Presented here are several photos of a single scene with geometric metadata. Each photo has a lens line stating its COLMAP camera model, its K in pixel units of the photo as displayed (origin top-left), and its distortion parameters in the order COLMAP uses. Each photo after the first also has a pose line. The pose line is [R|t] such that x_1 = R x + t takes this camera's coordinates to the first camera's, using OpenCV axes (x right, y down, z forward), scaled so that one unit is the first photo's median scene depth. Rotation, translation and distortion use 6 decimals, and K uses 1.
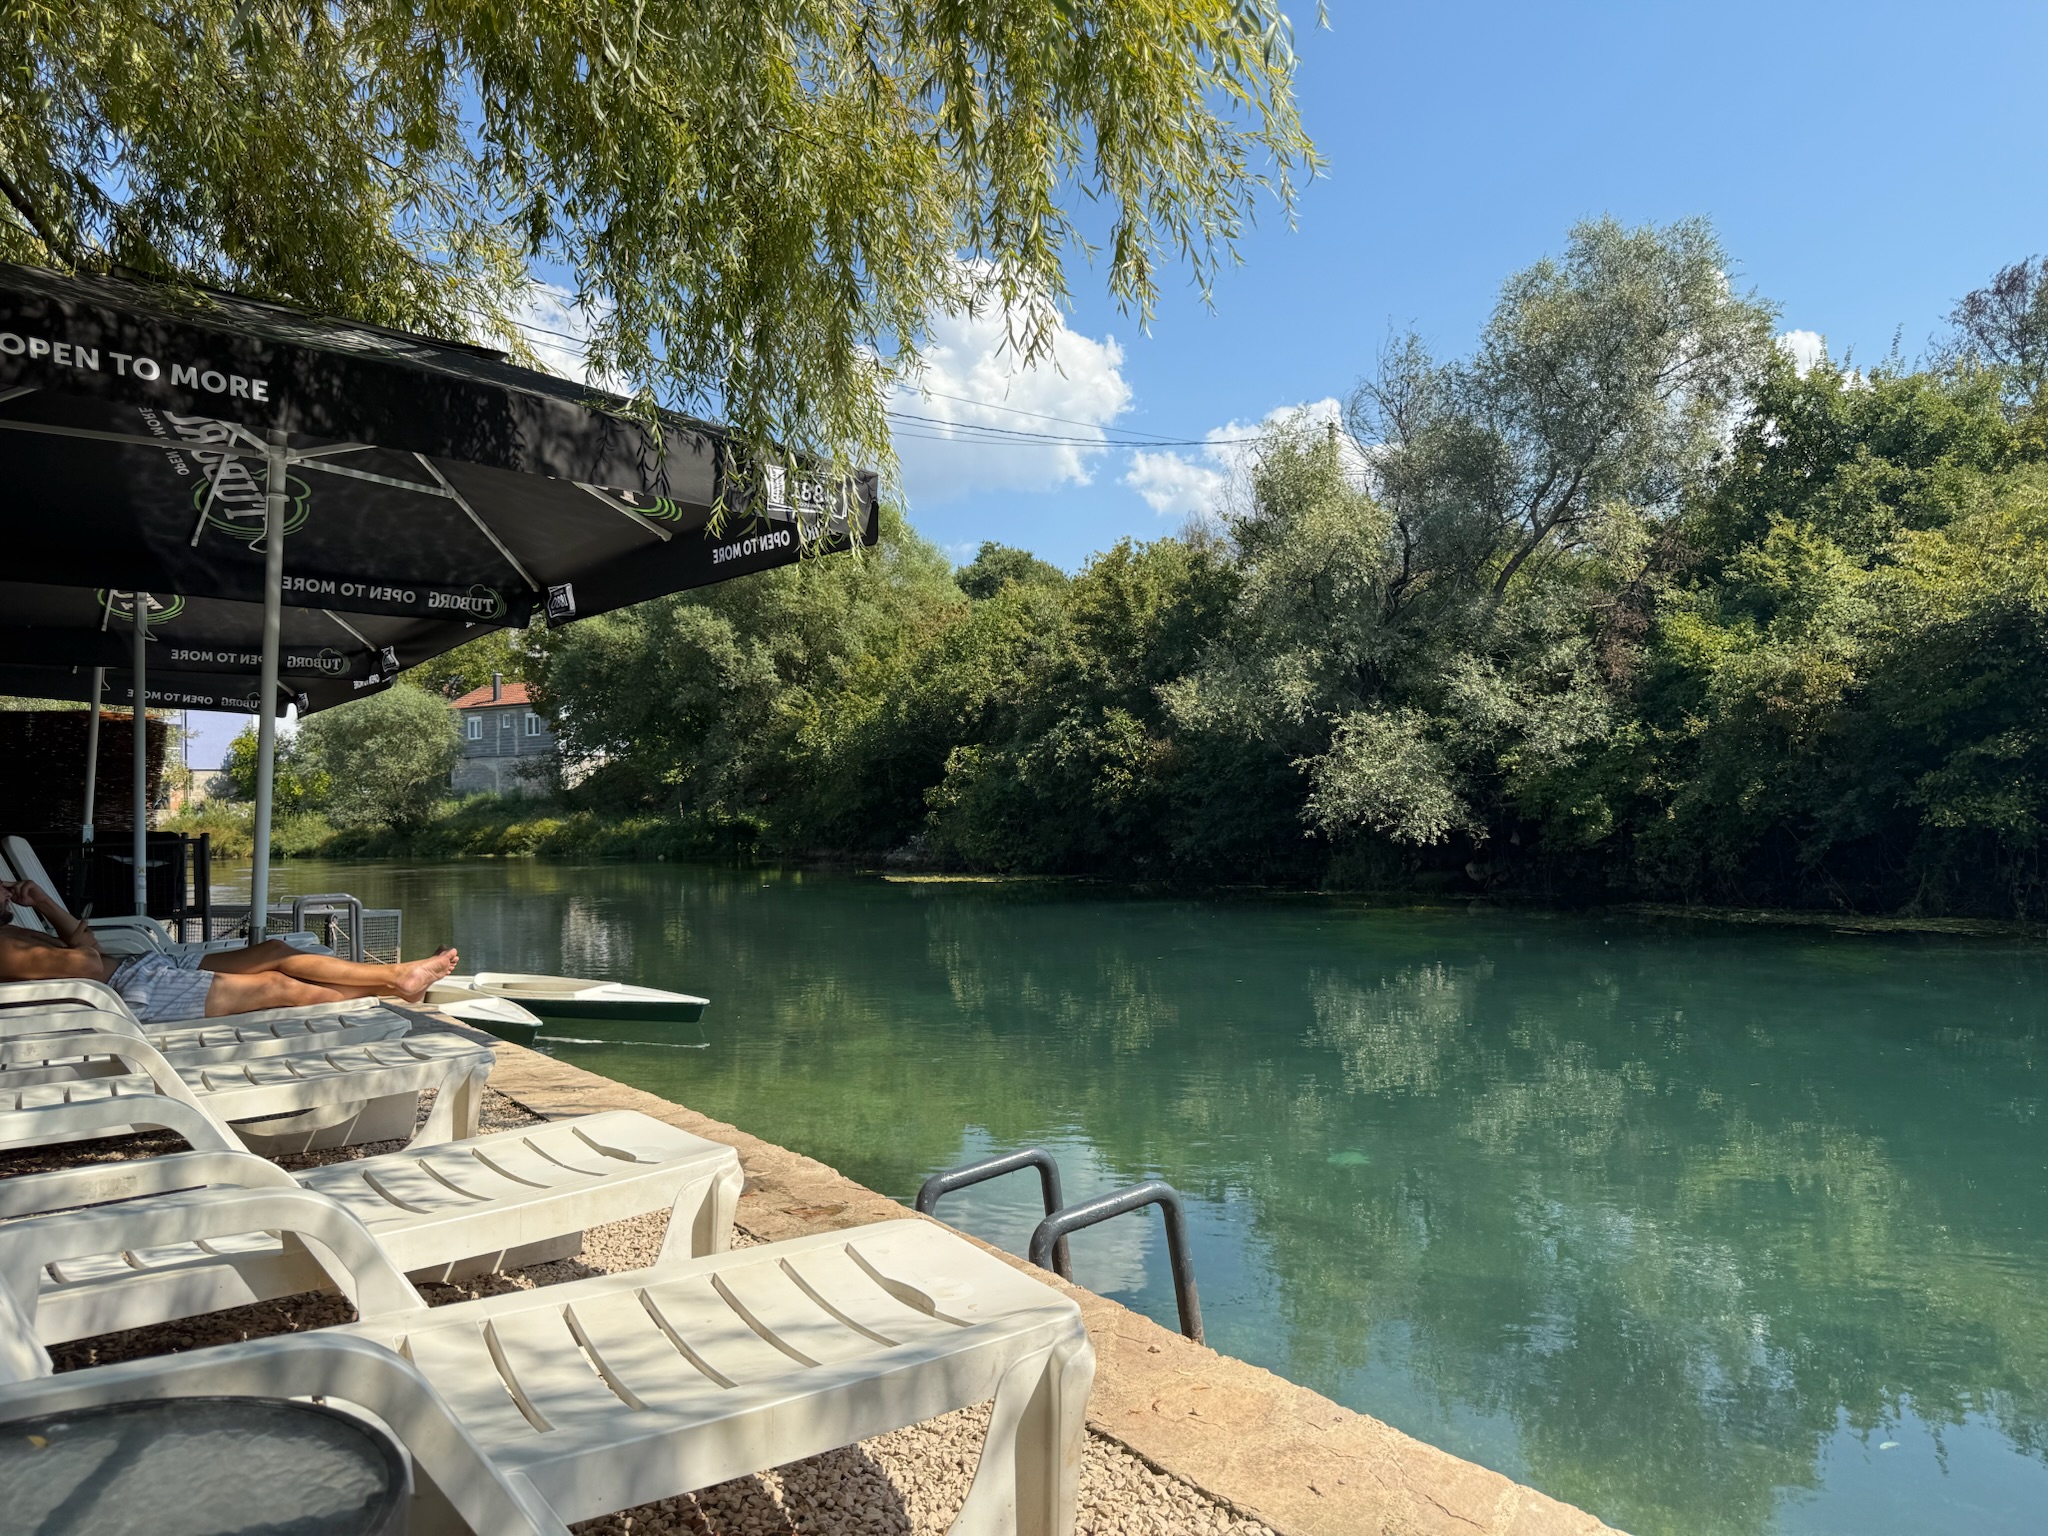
lens RADIAL K [[1432.0, 0, 1024.0], [0, 1432.0, 768.0], [0, 0, 1]] dist [0.171473, -0.238349]
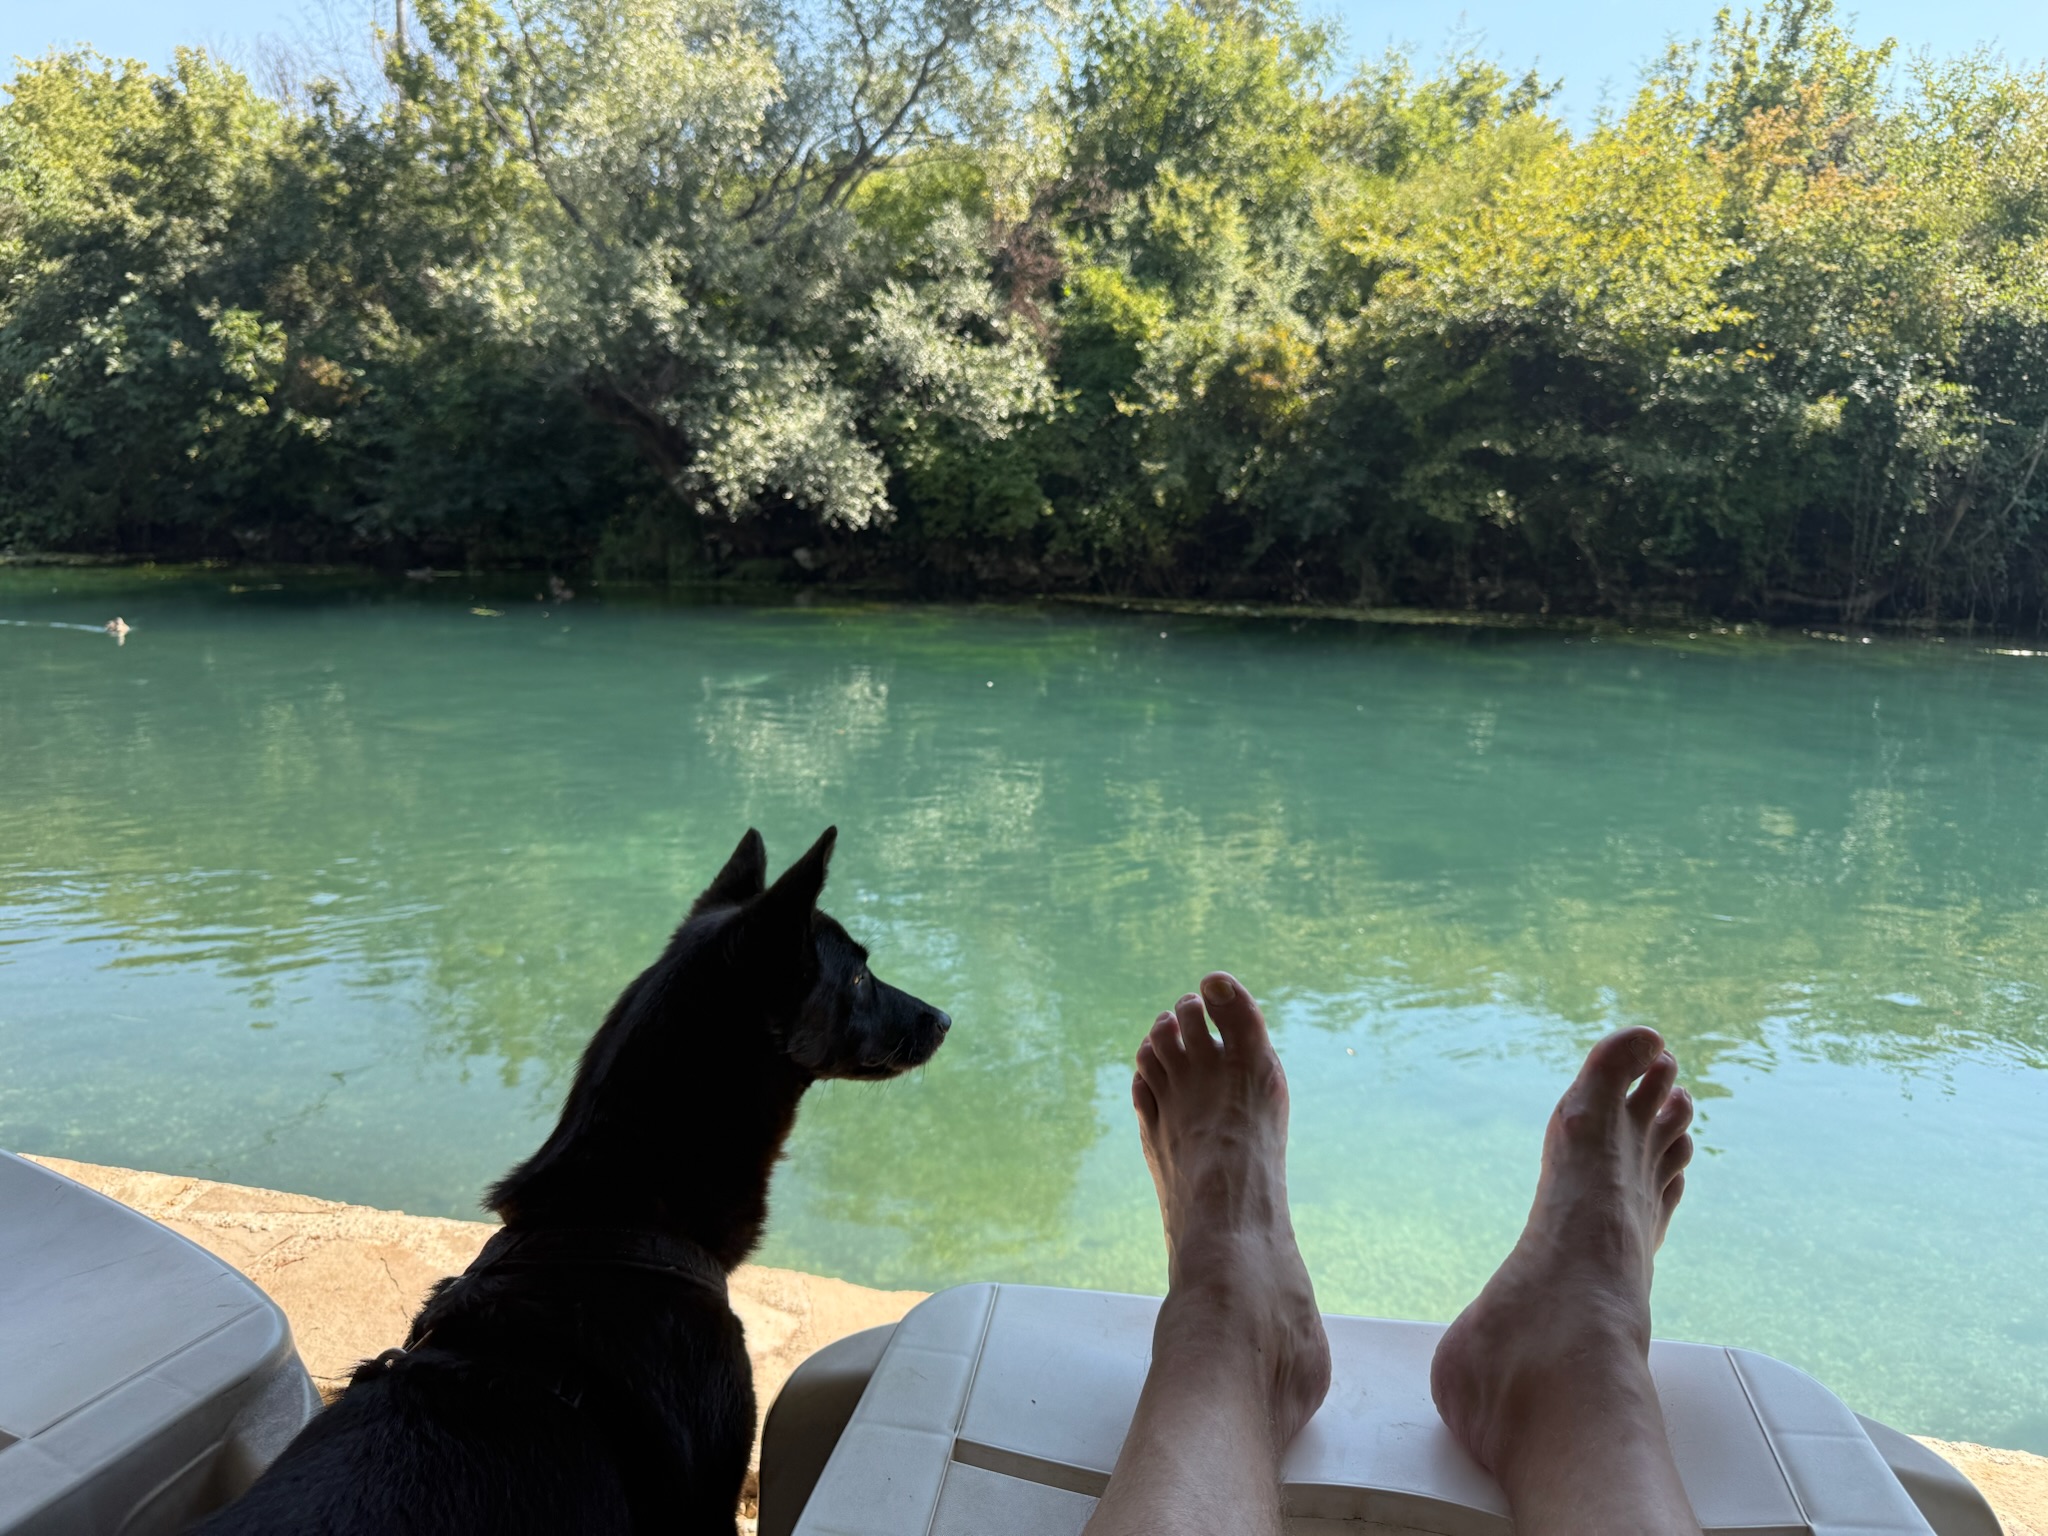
lens RADIAL K [[1432.0, 0, 1024.0], [0, 1432.0, 768.0], [0, 0, 1]] dist [0.171473, -0.238349]
pose [[0.750258, -0.087236, 0.655365, -0.182356], [-0.059446, 0.978341, 0.198280, 0.018670], [-0.658467, -0.187720, 0.728822, 0.316768]]
